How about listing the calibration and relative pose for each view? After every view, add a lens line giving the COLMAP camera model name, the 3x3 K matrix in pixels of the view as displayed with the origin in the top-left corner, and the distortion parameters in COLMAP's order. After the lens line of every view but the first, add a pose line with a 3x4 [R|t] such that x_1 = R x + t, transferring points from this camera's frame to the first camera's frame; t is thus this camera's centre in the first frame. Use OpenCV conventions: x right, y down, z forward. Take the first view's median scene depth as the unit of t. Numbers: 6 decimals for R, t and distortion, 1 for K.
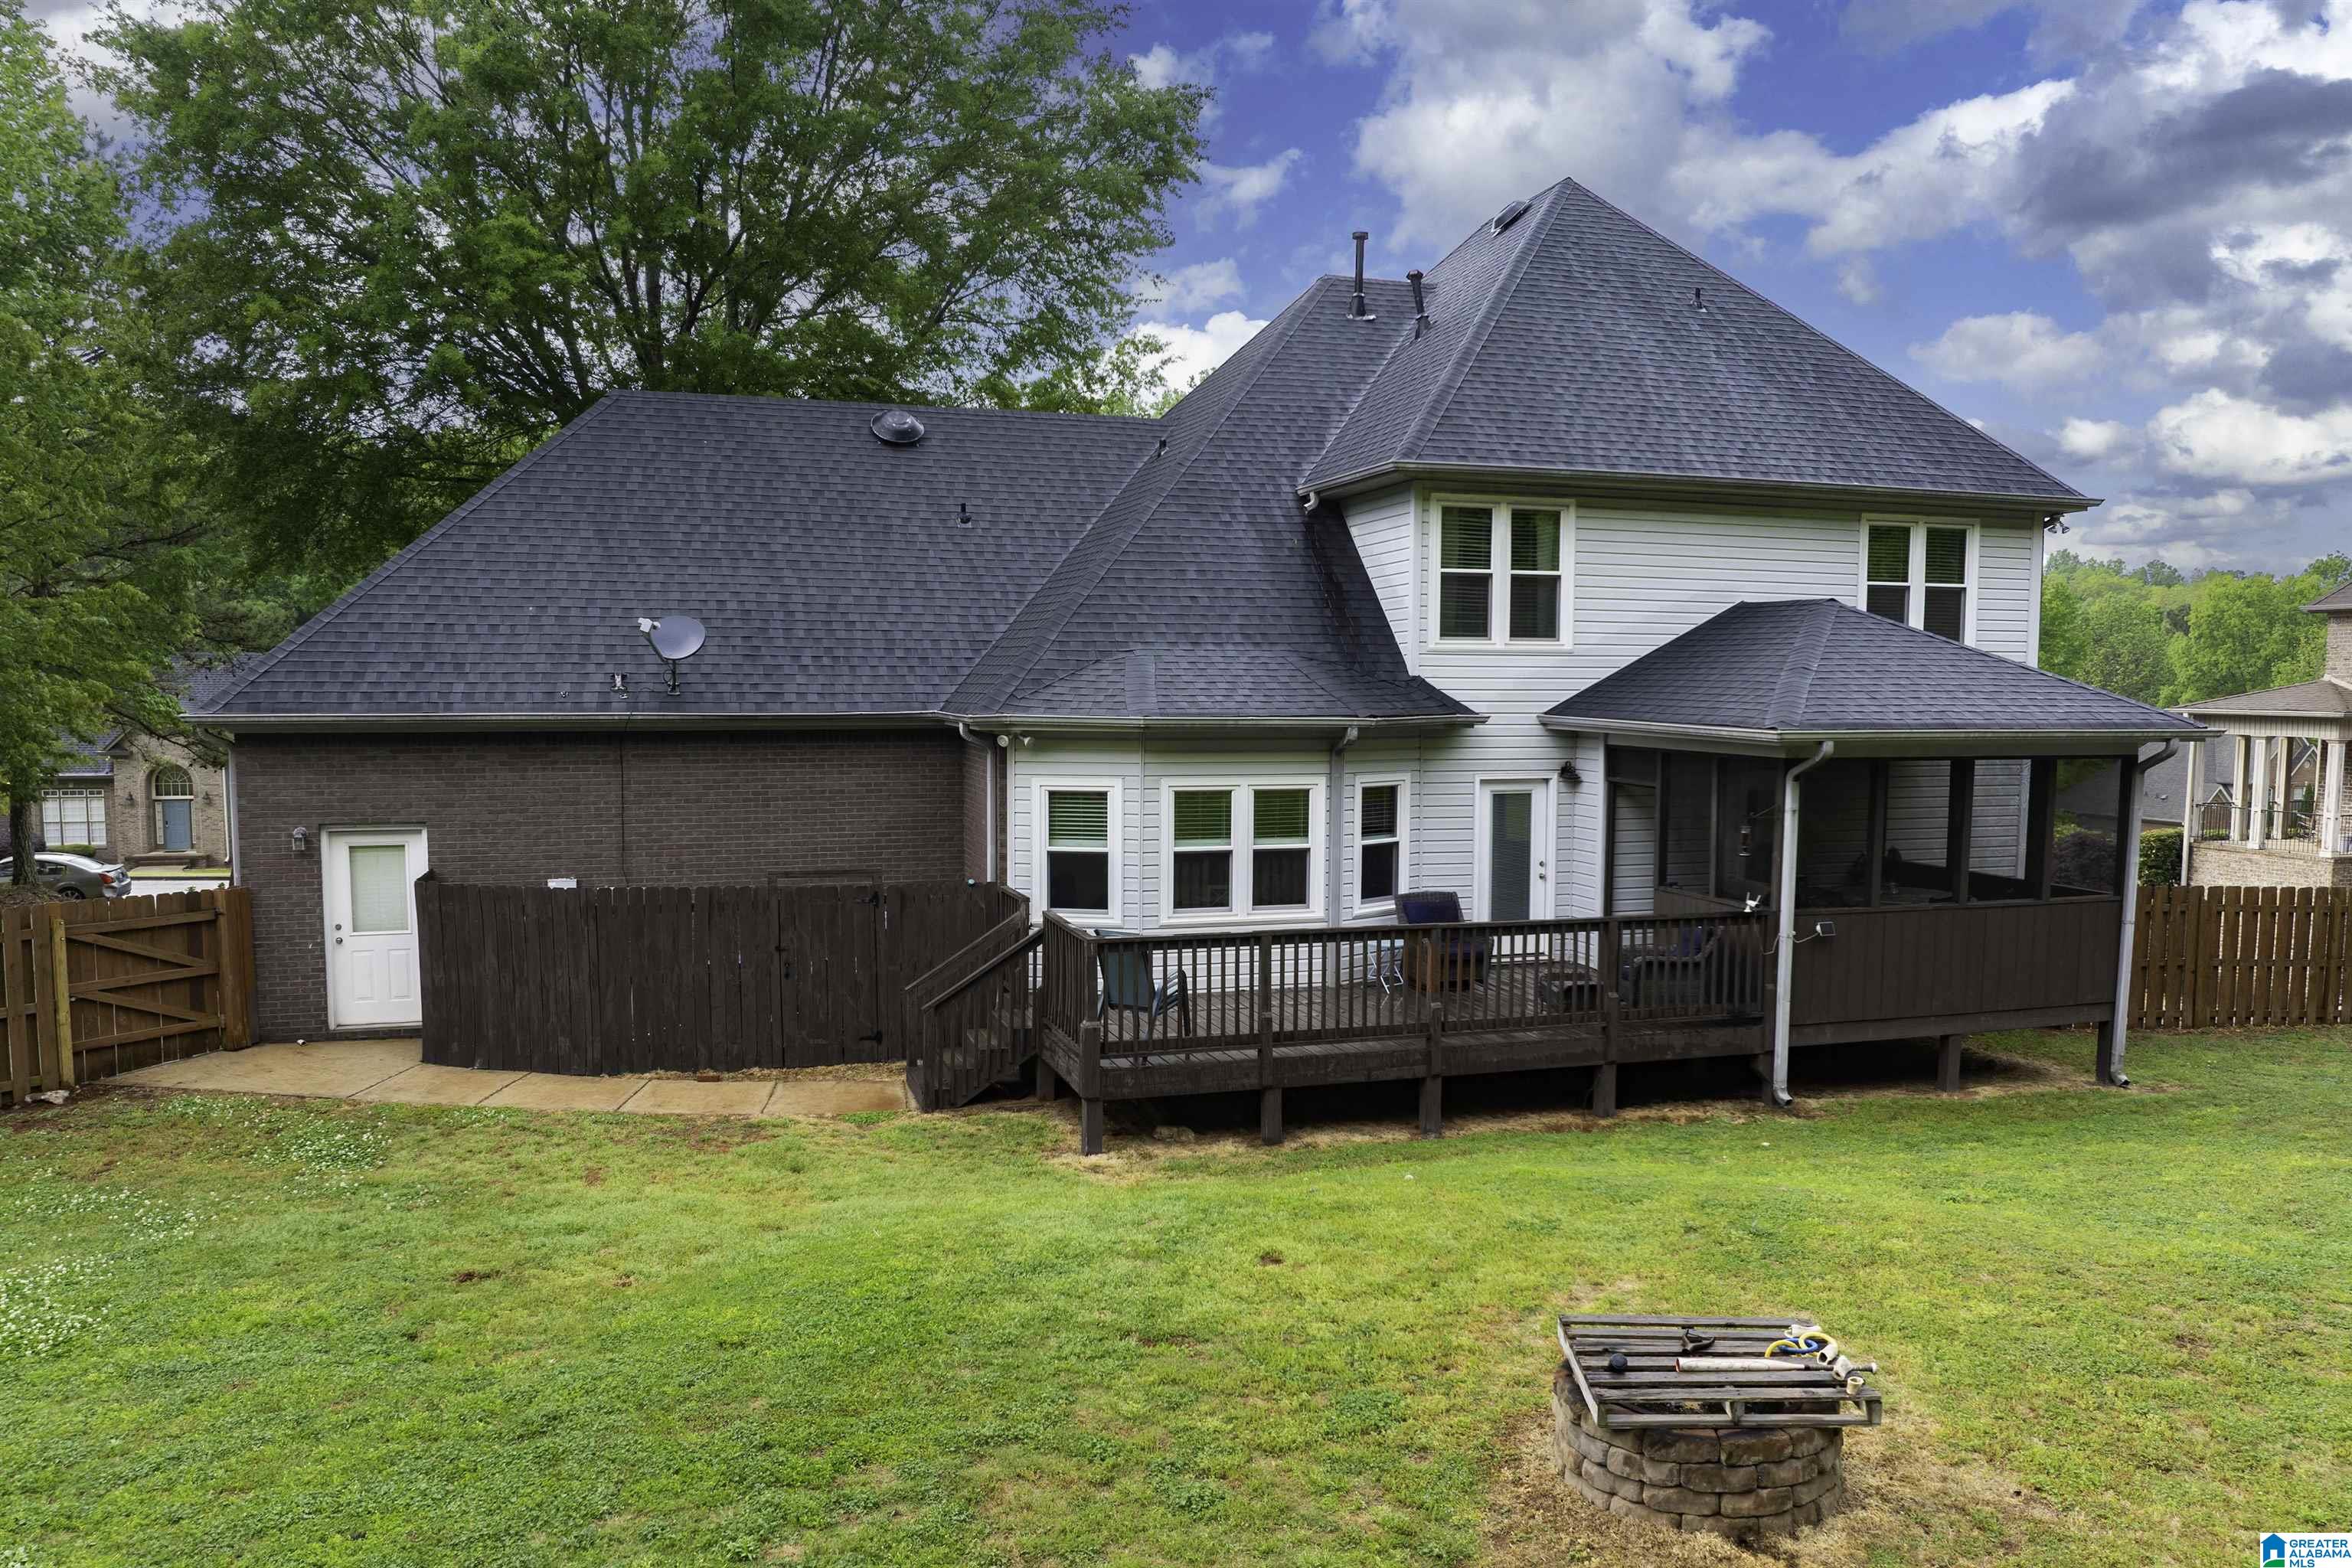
lens RADIAL K [[1659.4, 0, 1184.2], [0, 1659.4, 830.3], [0, 0, 1]] dist [-0.036105, -0.002191]
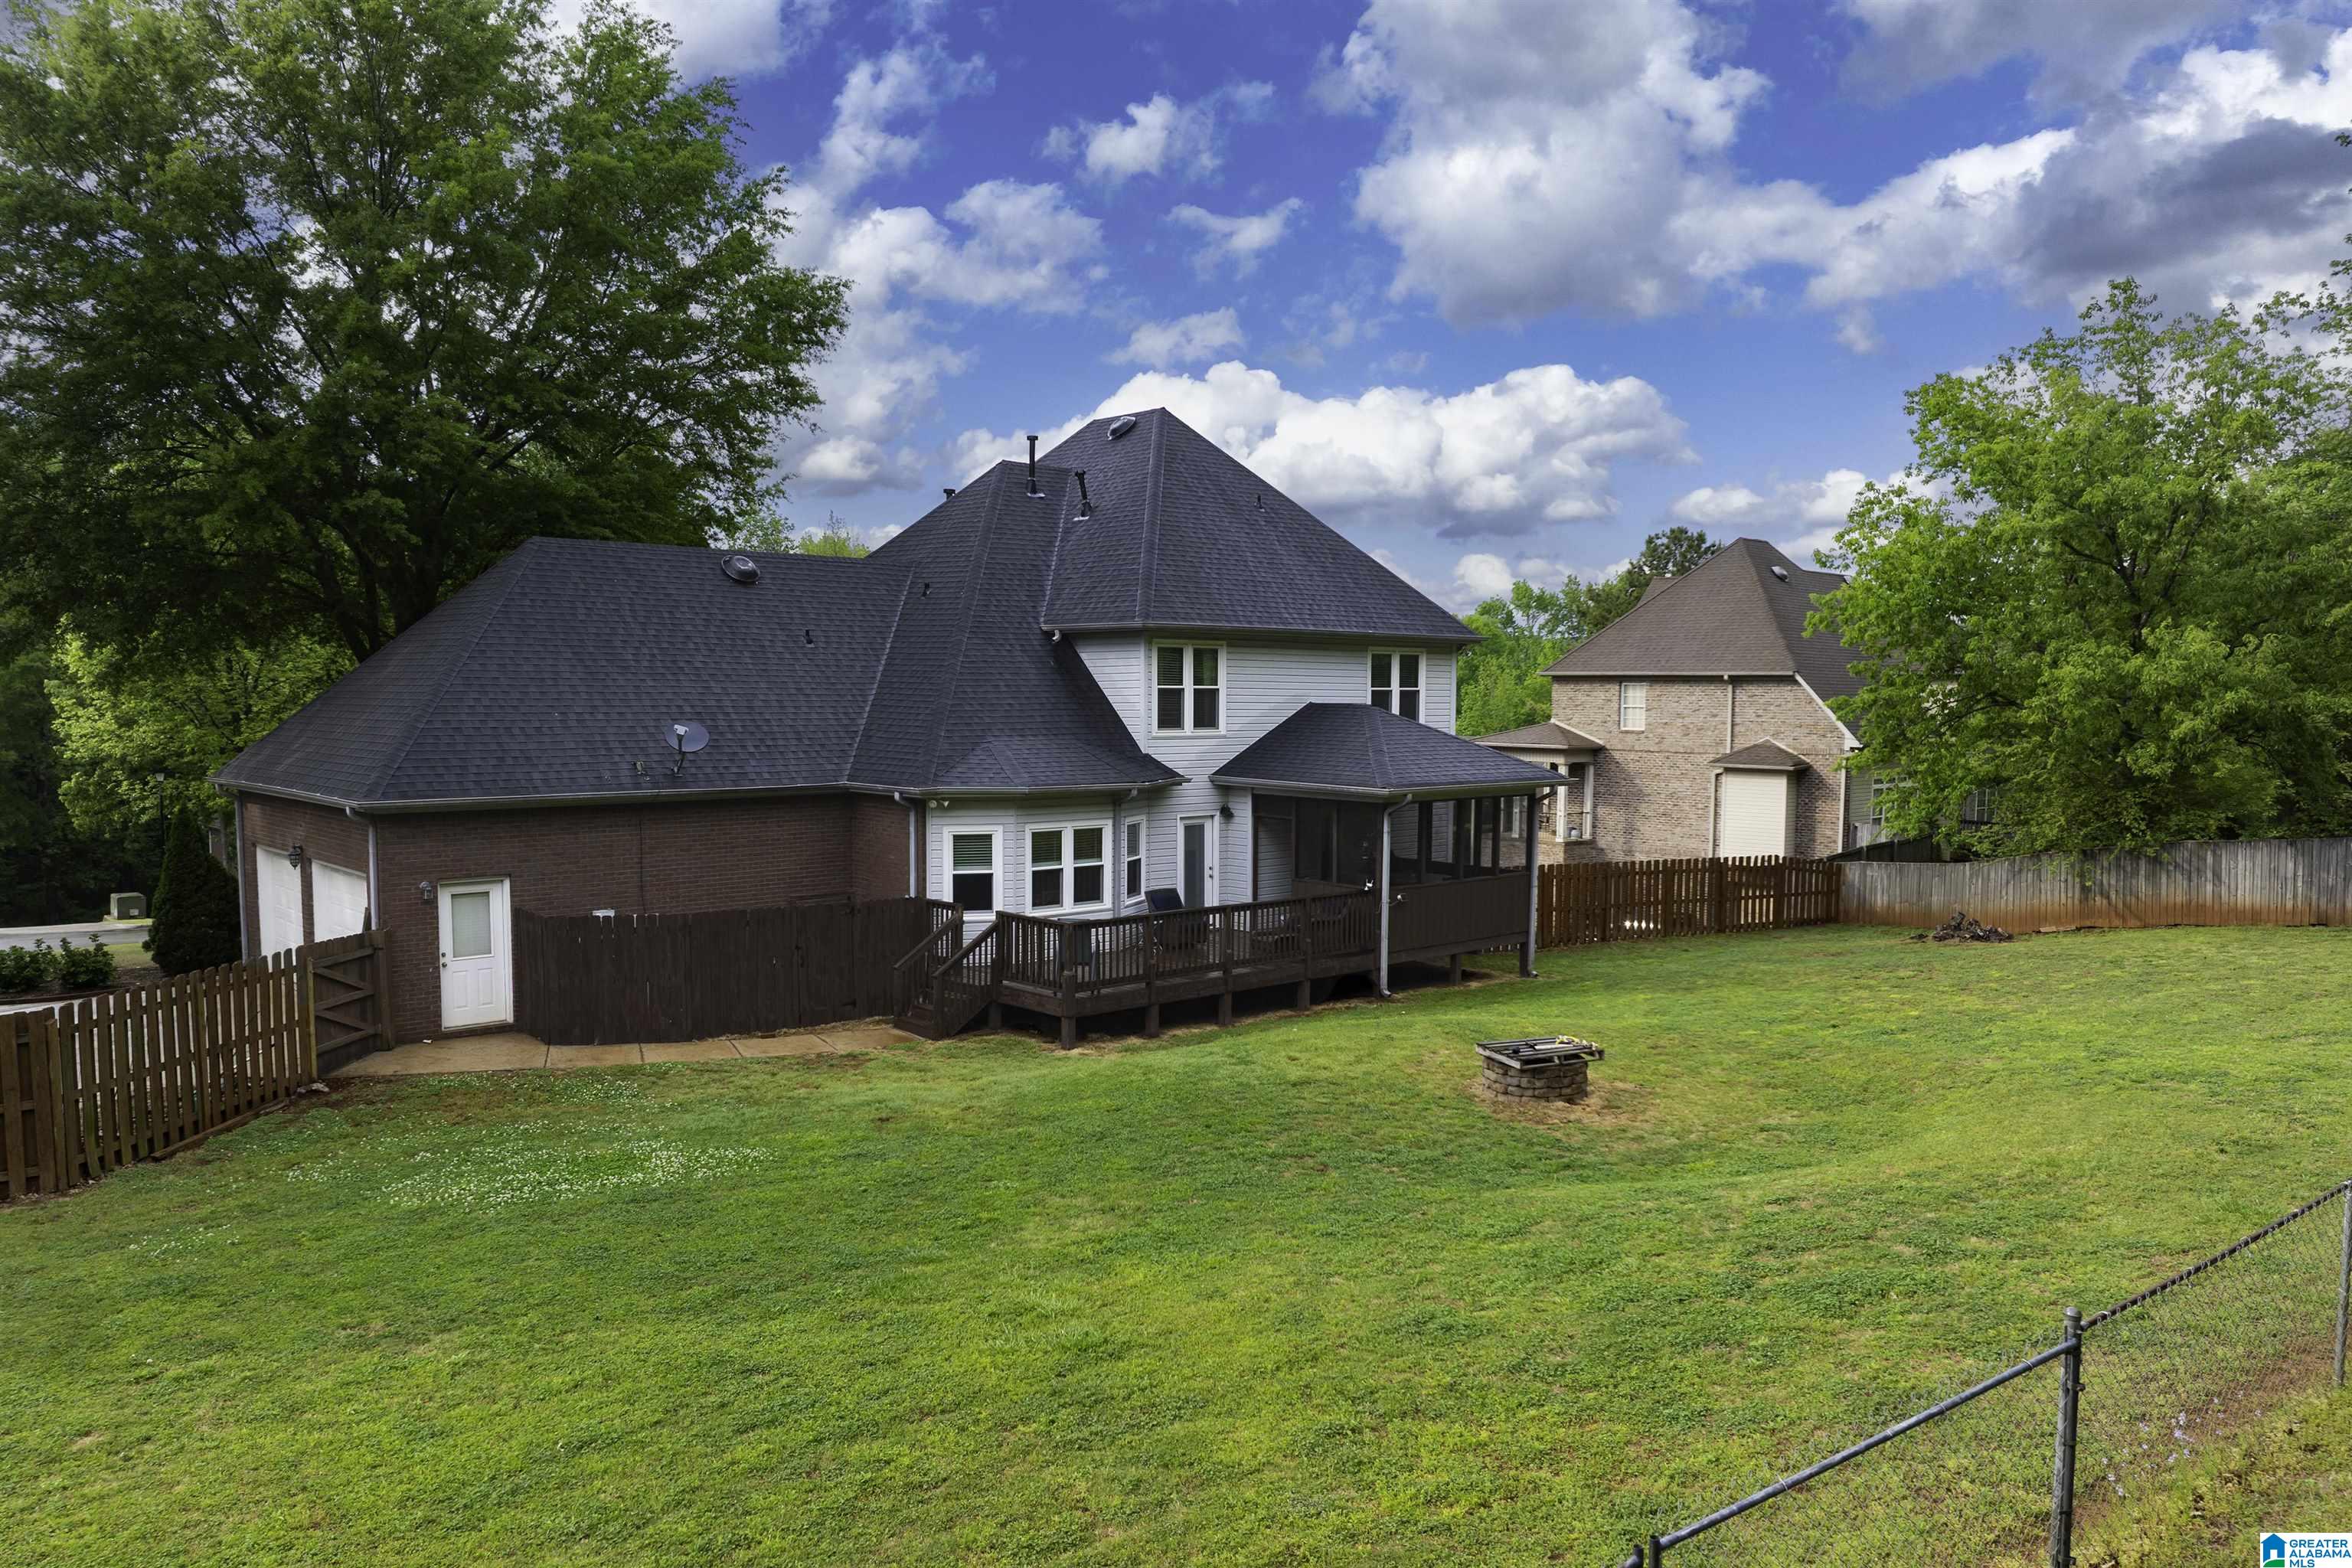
lens RADIAL K [[1659.4, 0, 1184.2], [0, 1659.4, 830.3], [0, 0, 1]] dist [-0.036105, -0.002191]
pose [[0.904451, -0.034439, 0.425185, -0.538992], [0.036336, 0.999333, 0.003650, -0.025946], [-0.425027, 0.012149, 0.905099, -0.482558]]
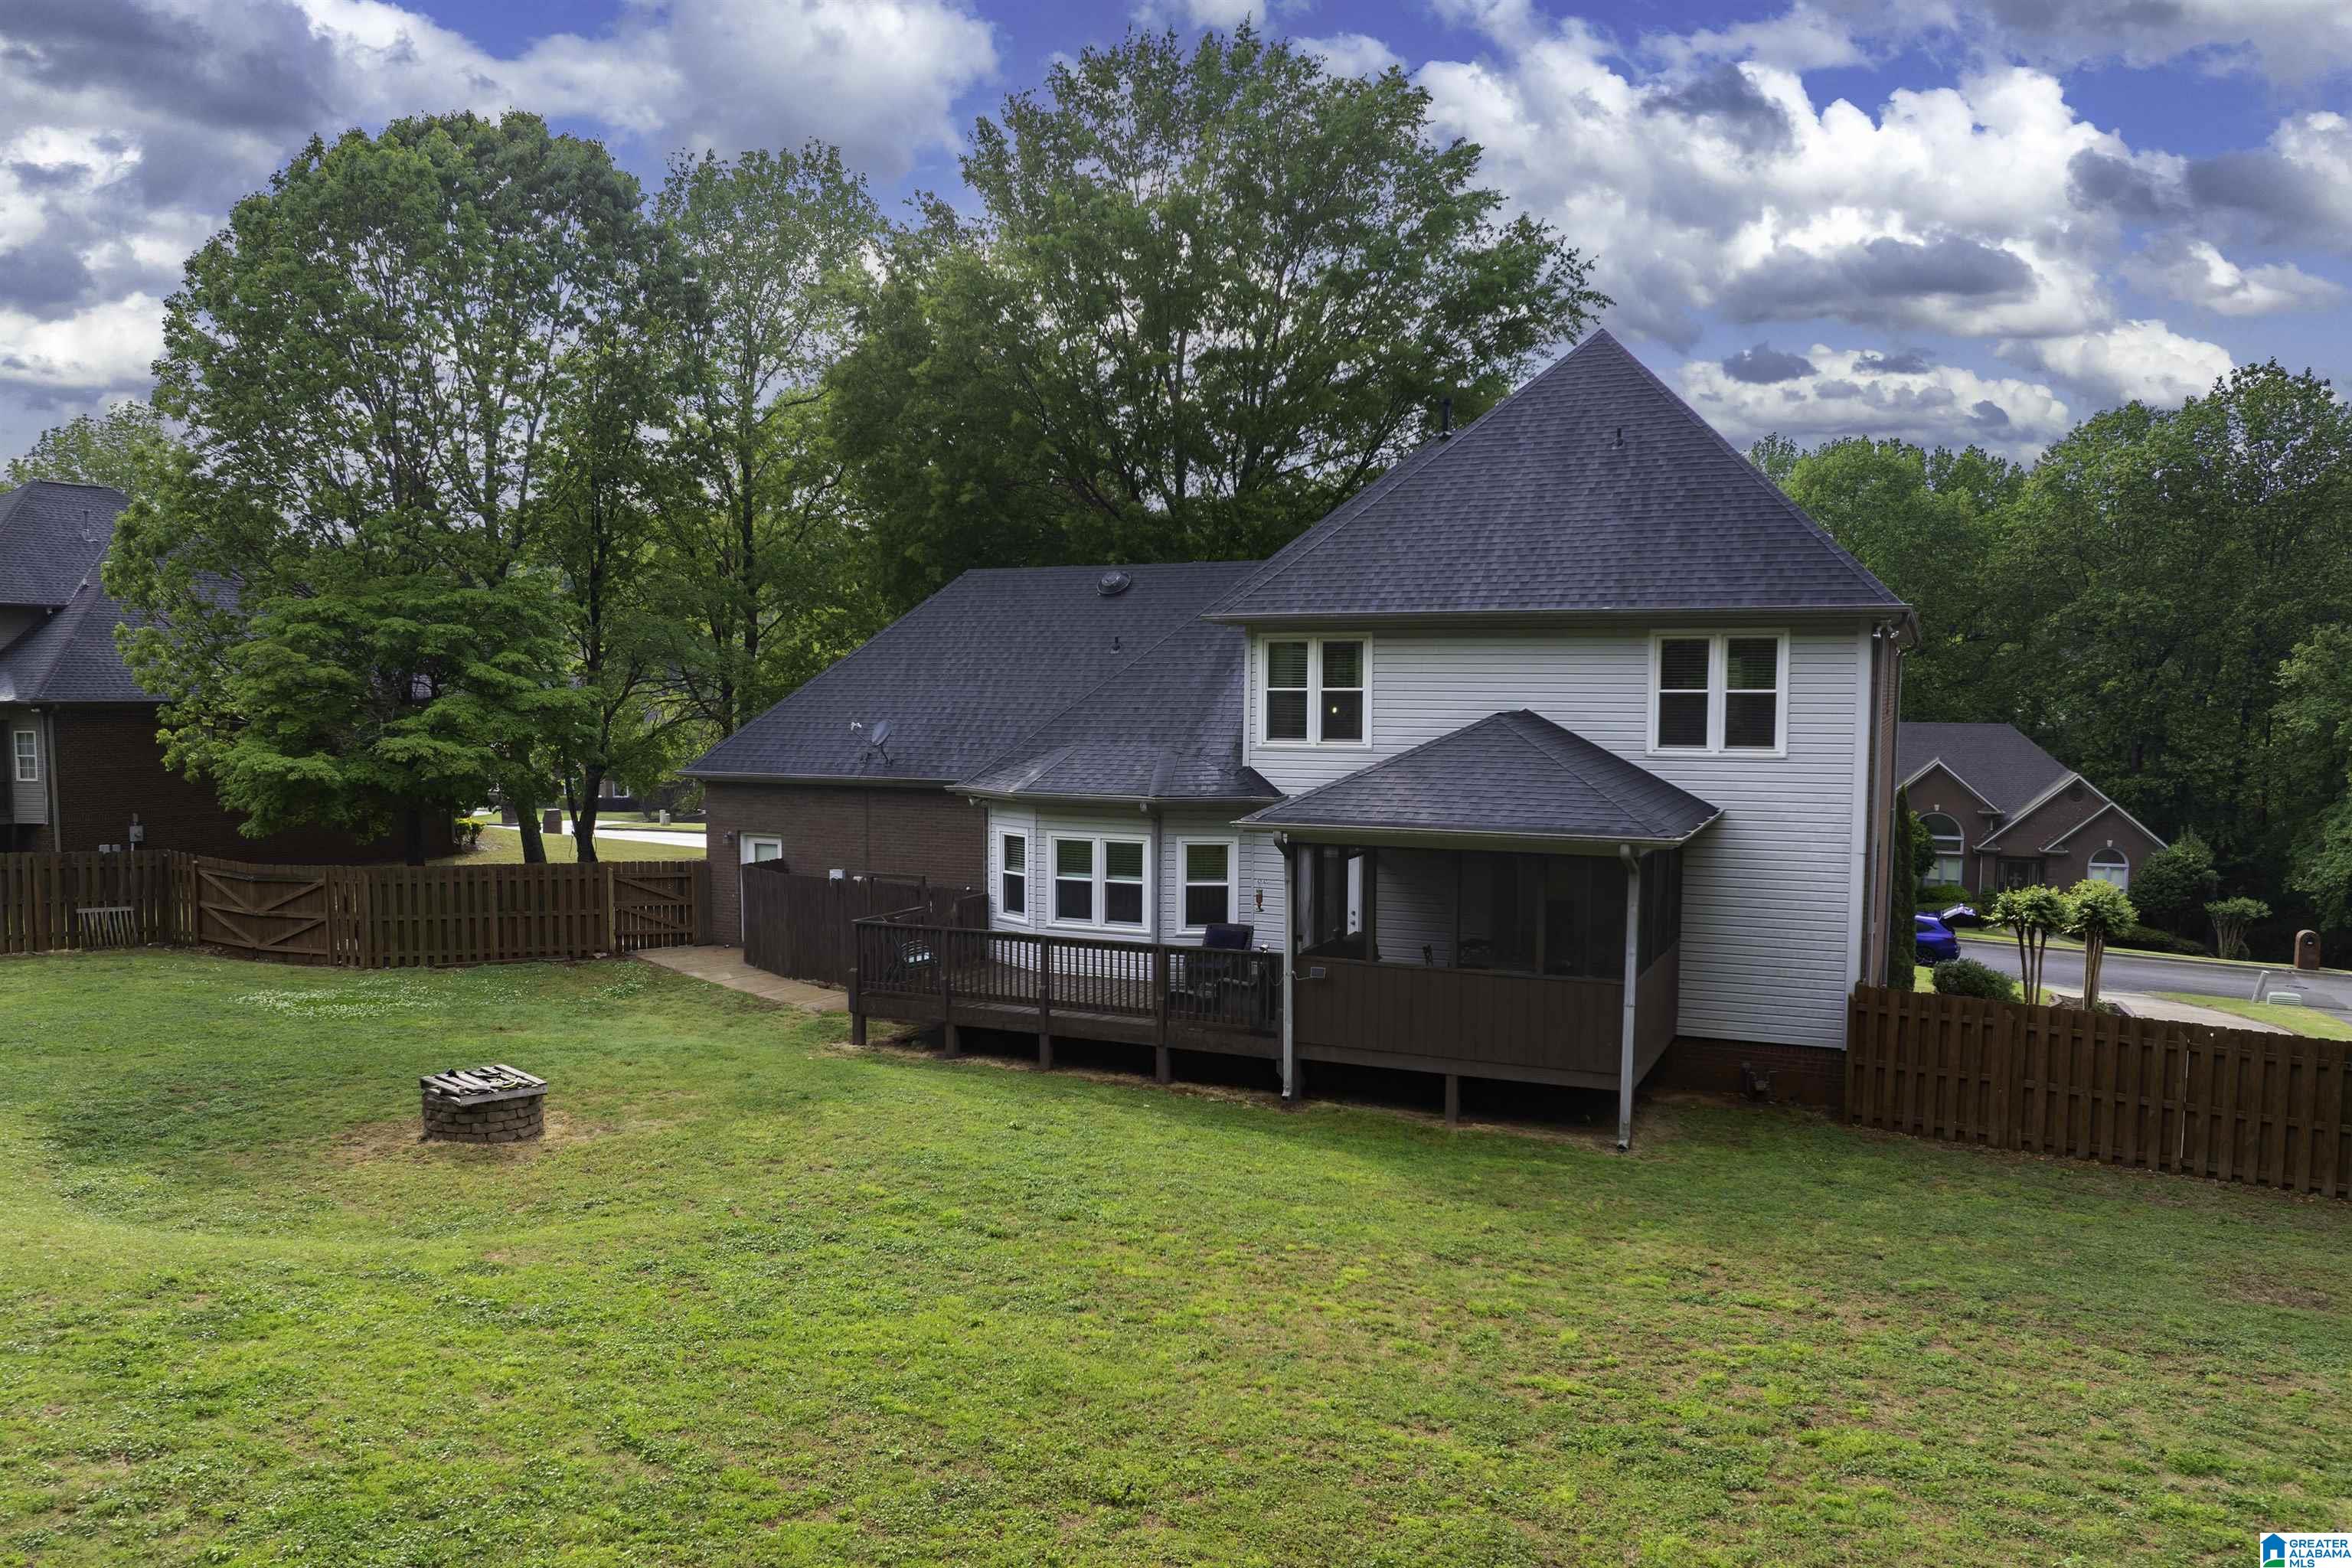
lens RADIAL K [[1659.4, 0, 1184.2], [0, 1659.4, 830.3], [0, 0, 1]] dist [-0.036105, -0.002191]
pose [[0.741625, 0.054921, -0.668563, 1.089126], [-0.061302, 0.998021, 0.013984, -0.060389], [0.668008, 0.030613, 0.743524, -0.056354]]
